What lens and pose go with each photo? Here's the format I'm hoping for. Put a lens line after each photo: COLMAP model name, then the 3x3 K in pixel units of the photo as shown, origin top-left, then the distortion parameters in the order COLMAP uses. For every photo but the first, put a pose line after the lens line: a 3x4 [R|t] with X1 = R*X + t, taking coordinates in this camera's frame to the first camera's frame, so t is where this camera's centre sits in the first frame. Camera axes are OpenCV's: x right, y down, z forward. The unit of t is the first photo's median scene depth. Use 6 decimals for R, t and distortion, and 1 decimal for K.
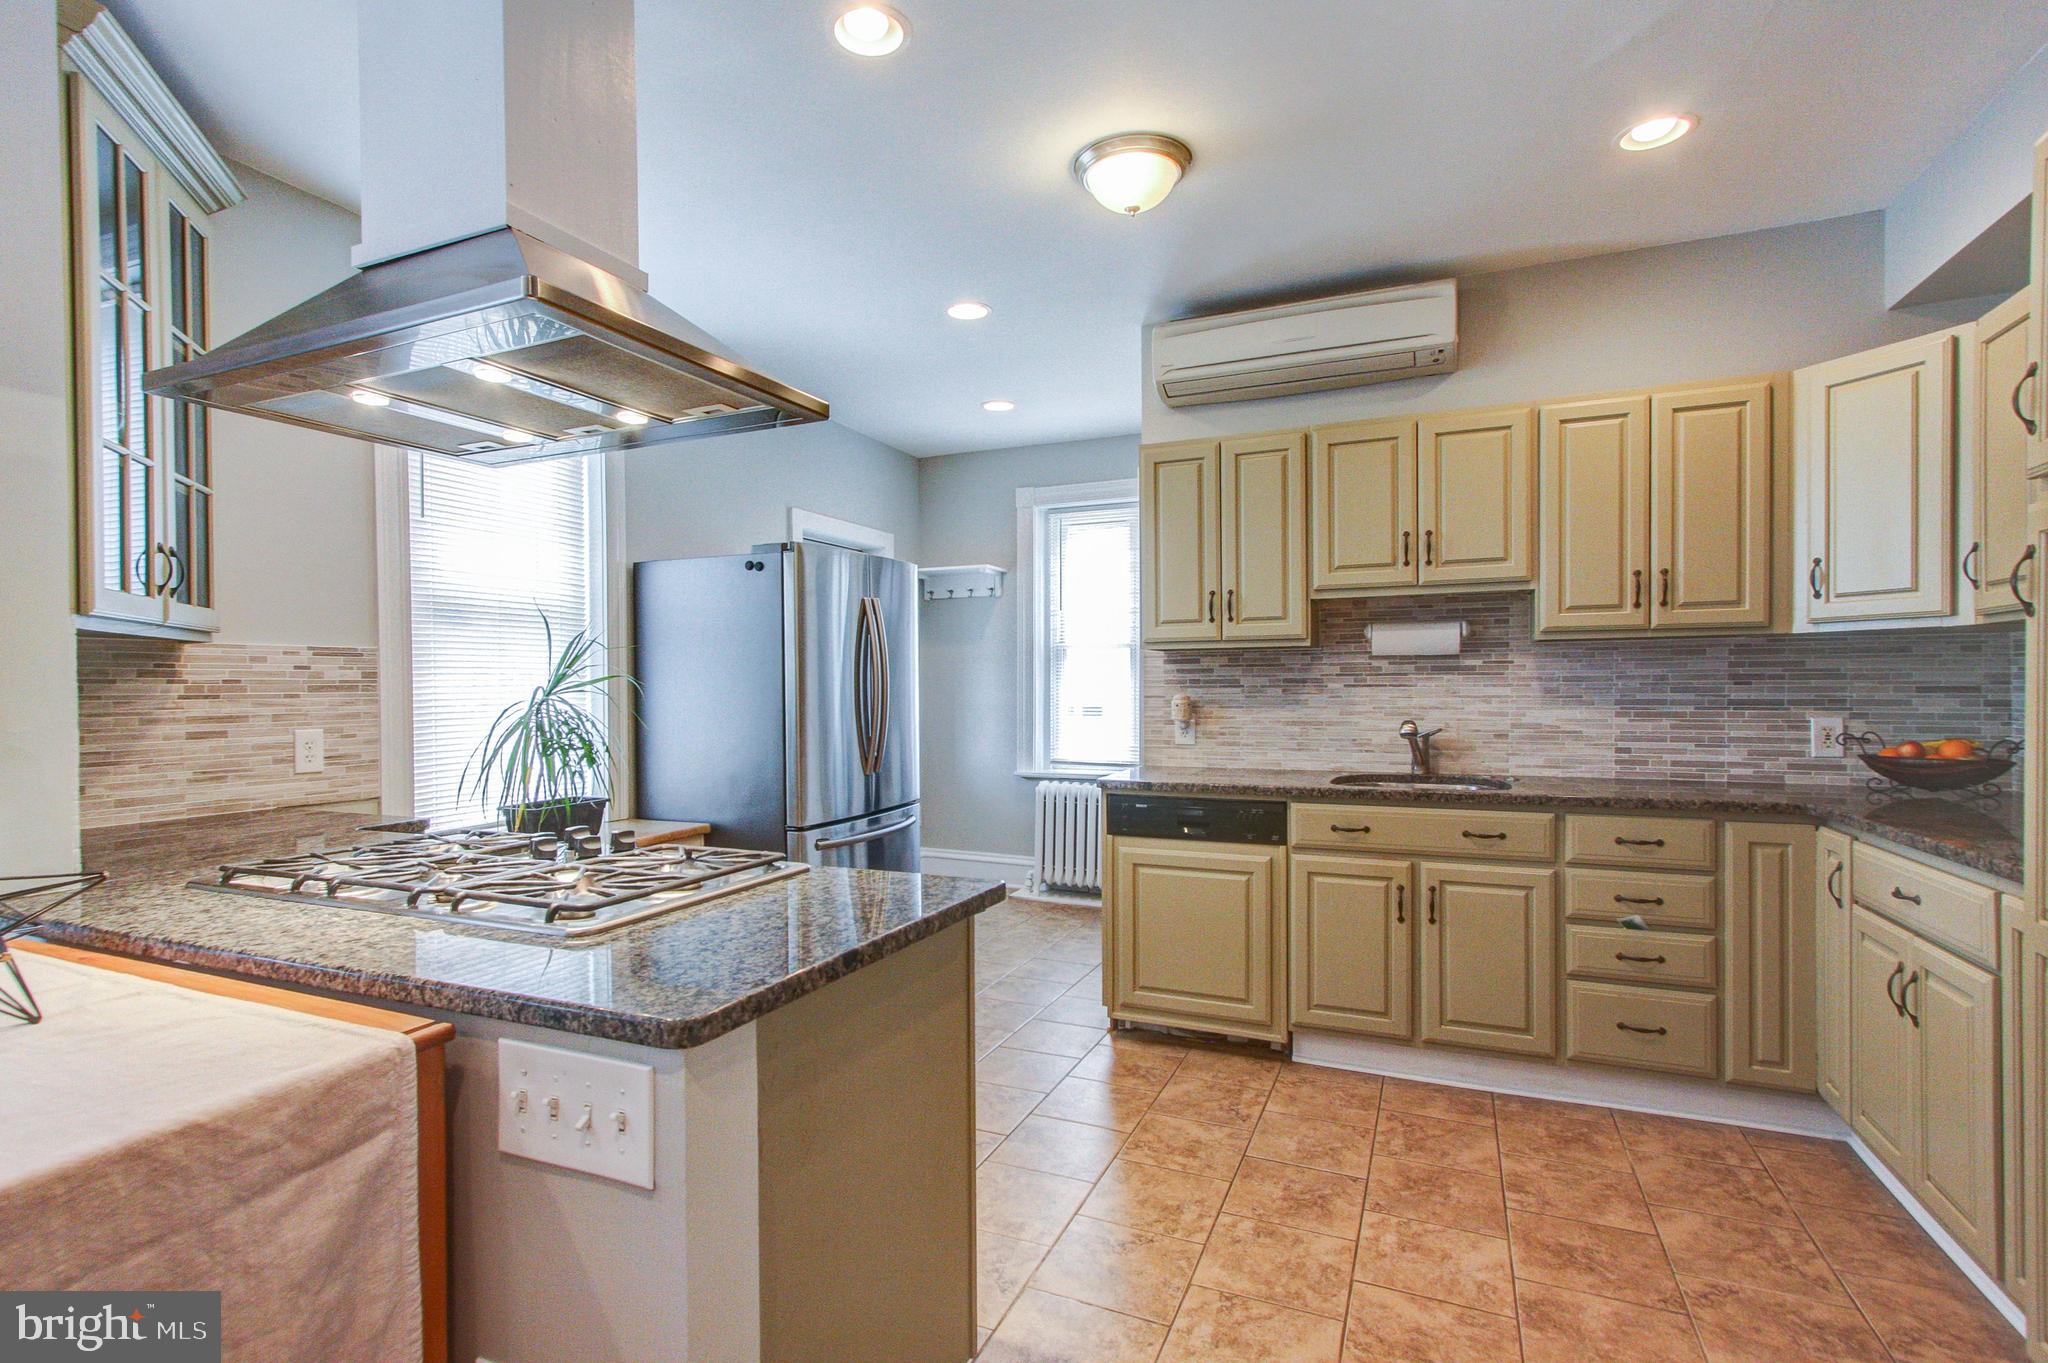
lens RADIAL K [[968.3, 0, 1006.3], [0, 968.3, 693.4], [0, 0, 1]] dist [0.003736, 0.000482]
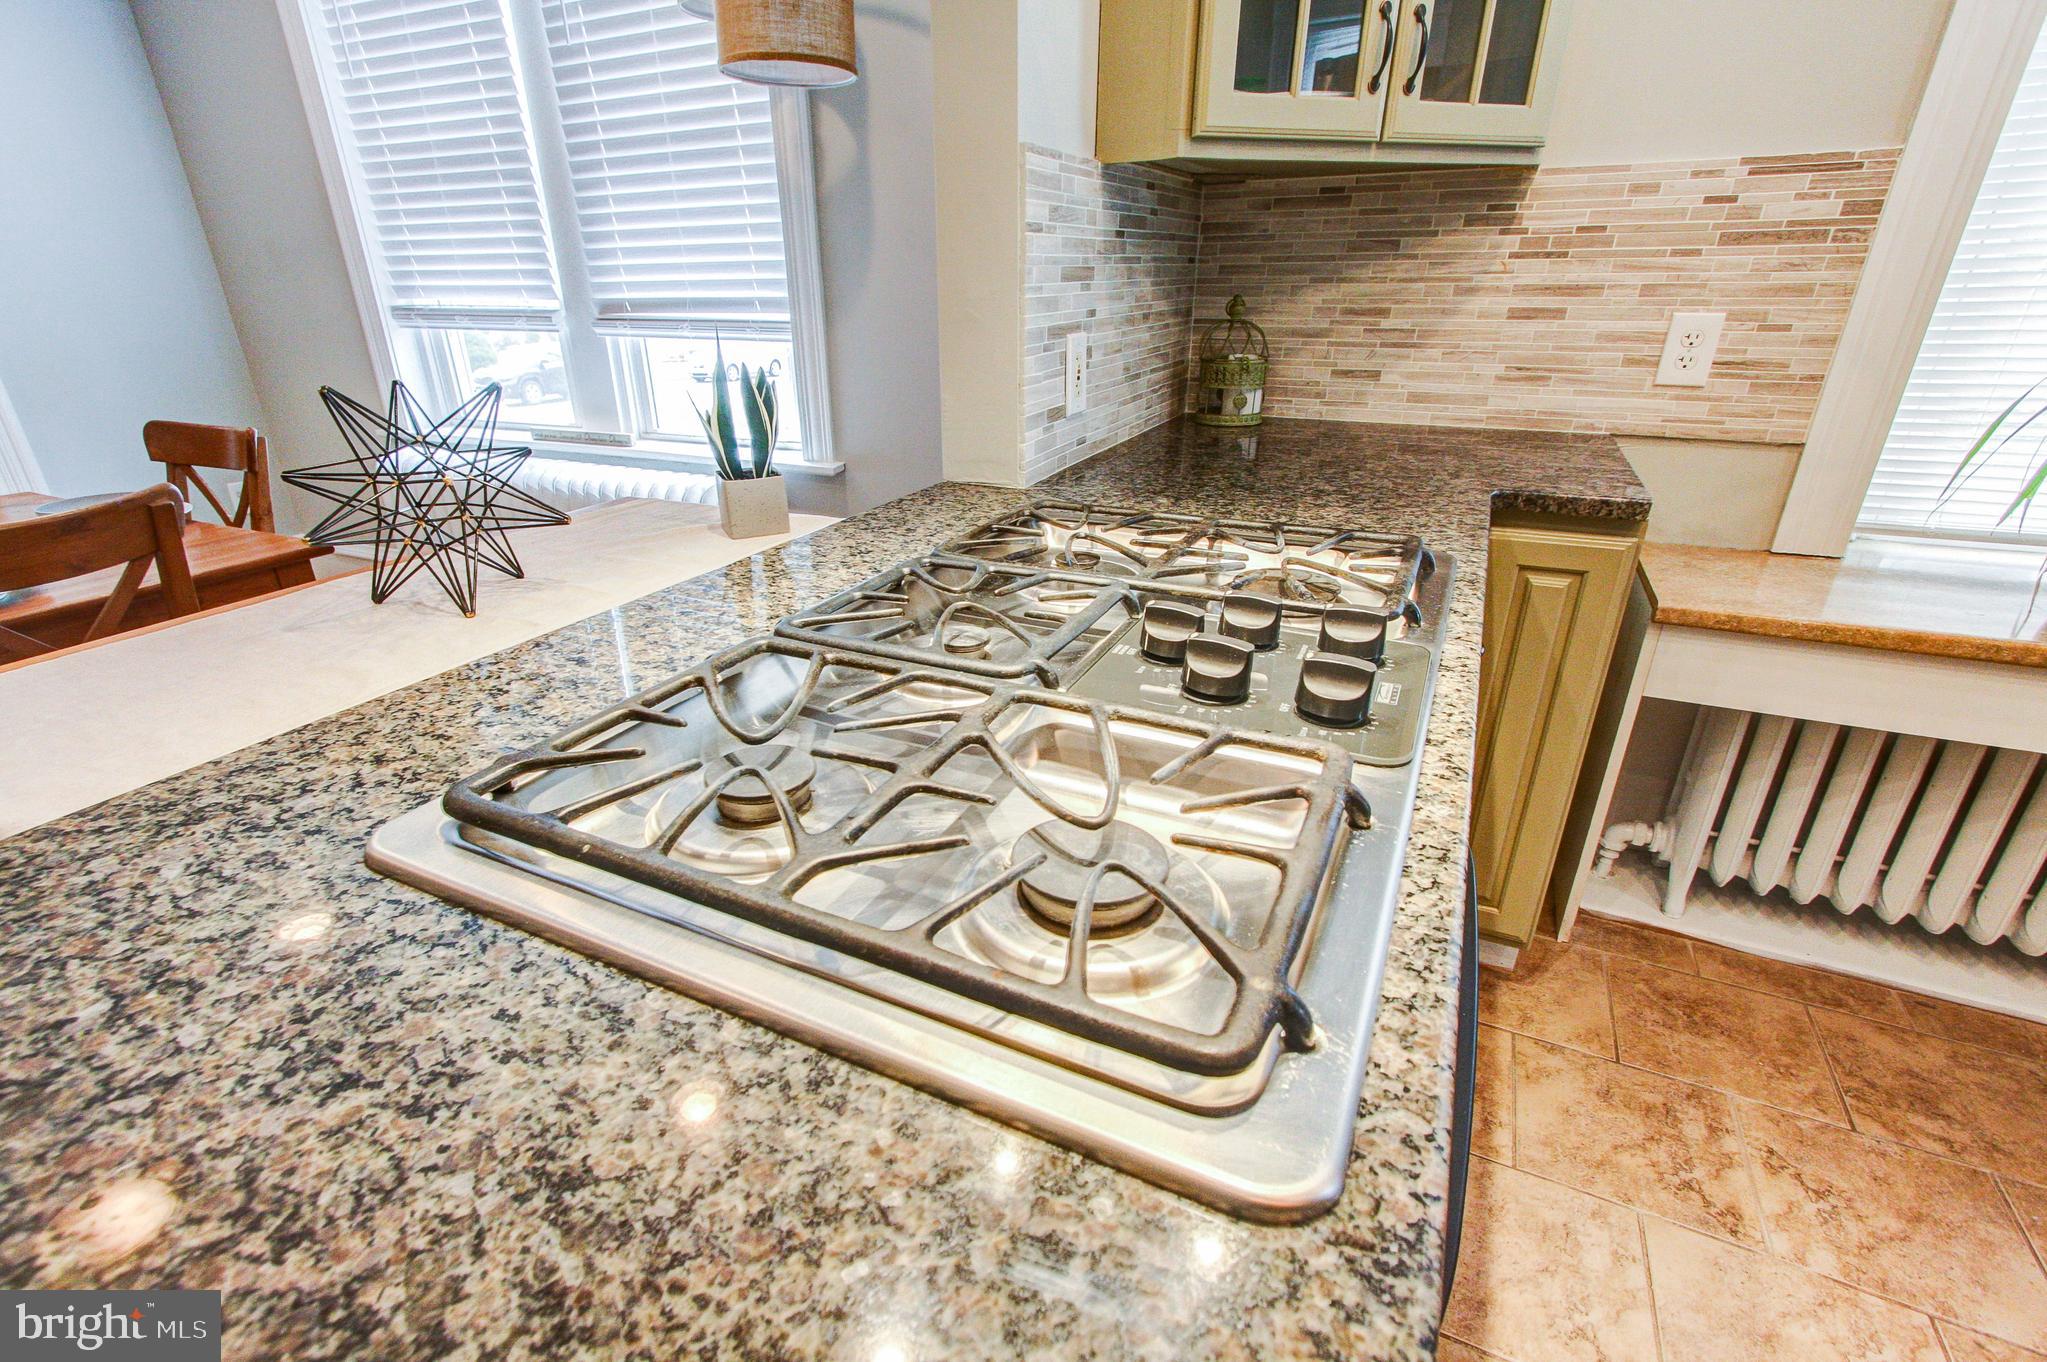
lens RADIAL K [[939.9, 0, 1009.8], [0, 939.9, 690.6], [0, 0, 1]] dist [0.005839, 0.000873]
pose [[-0.043716, 0.421319, -0.905858, -0.048361], [0.006214, 0.906822, 0.421467, -0.000378], [0.999025, 0.012796, -0.042261, 0.517749]]
